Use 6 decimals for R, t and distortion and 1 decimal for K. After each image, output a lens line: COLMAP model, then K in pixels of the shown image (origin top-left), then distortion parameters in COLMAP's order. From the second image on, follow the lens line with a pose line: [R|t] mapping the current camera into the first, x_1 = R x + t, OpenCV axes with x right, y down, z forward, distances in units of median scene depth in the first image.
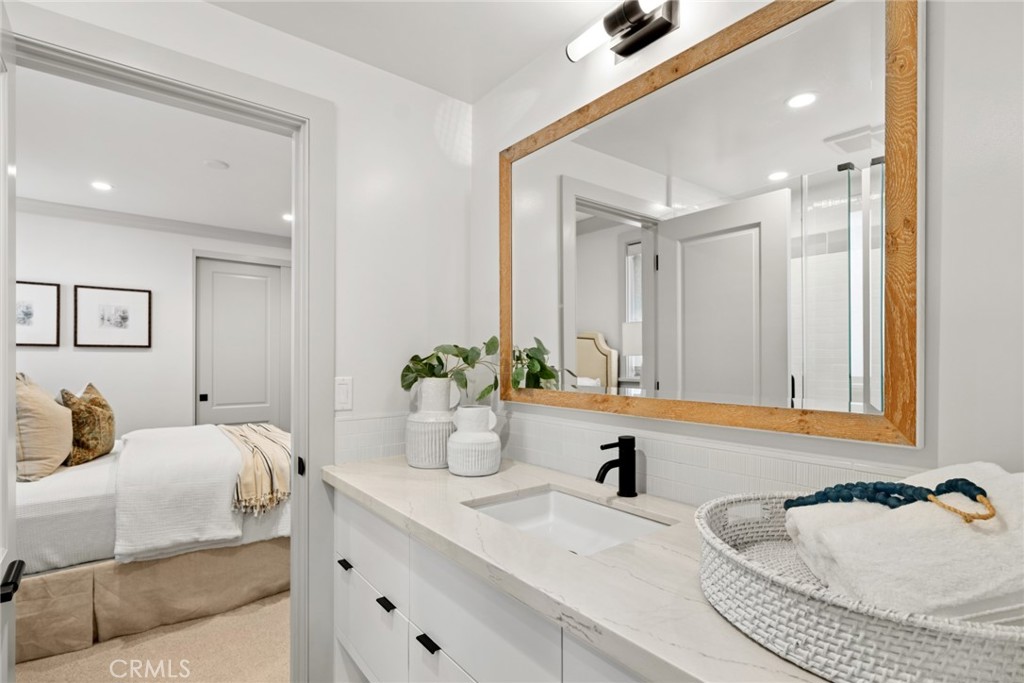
lens RADIAL K [[493.7, 0, 512.2], [0, 493.7, 356.2], [0, 0, 1]] dist [0.000091, 0.000003]
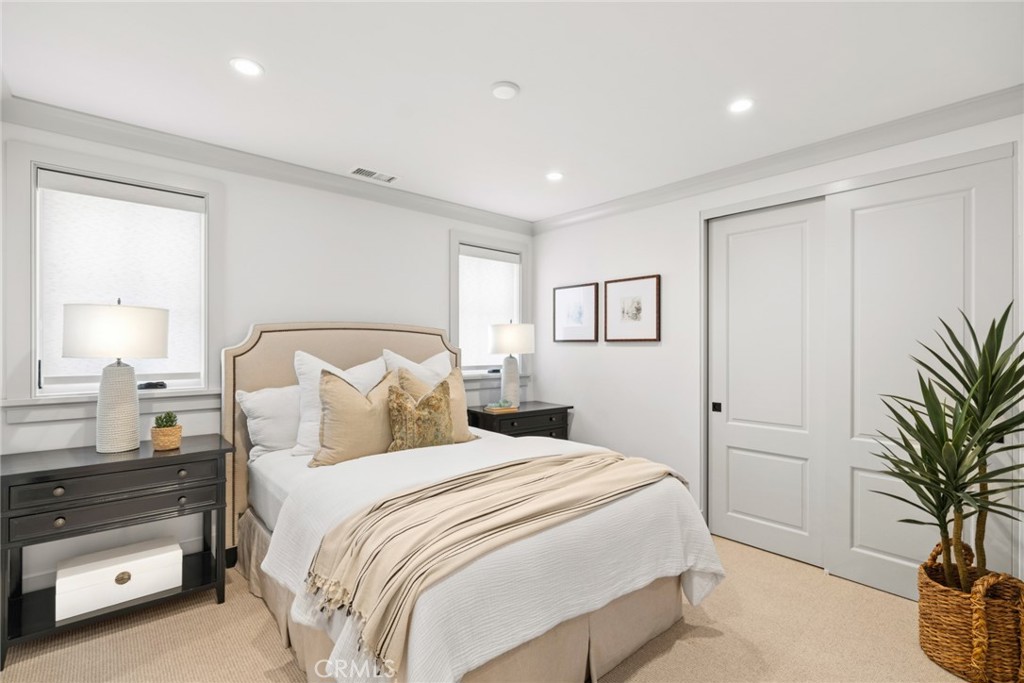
lens RADIAL K [[464.7, 0, 512.0], [0, 464.7, 341.5], [0, 0, 1]] dist [0.000307, 0.000003]
pose [[0.057116, -0.010863, -0.998308, 0.062230], [0.005012, 0.999931, -0.010593, -0.009677], [0.998355, -0.004398, 0.057167, 0.715464]]
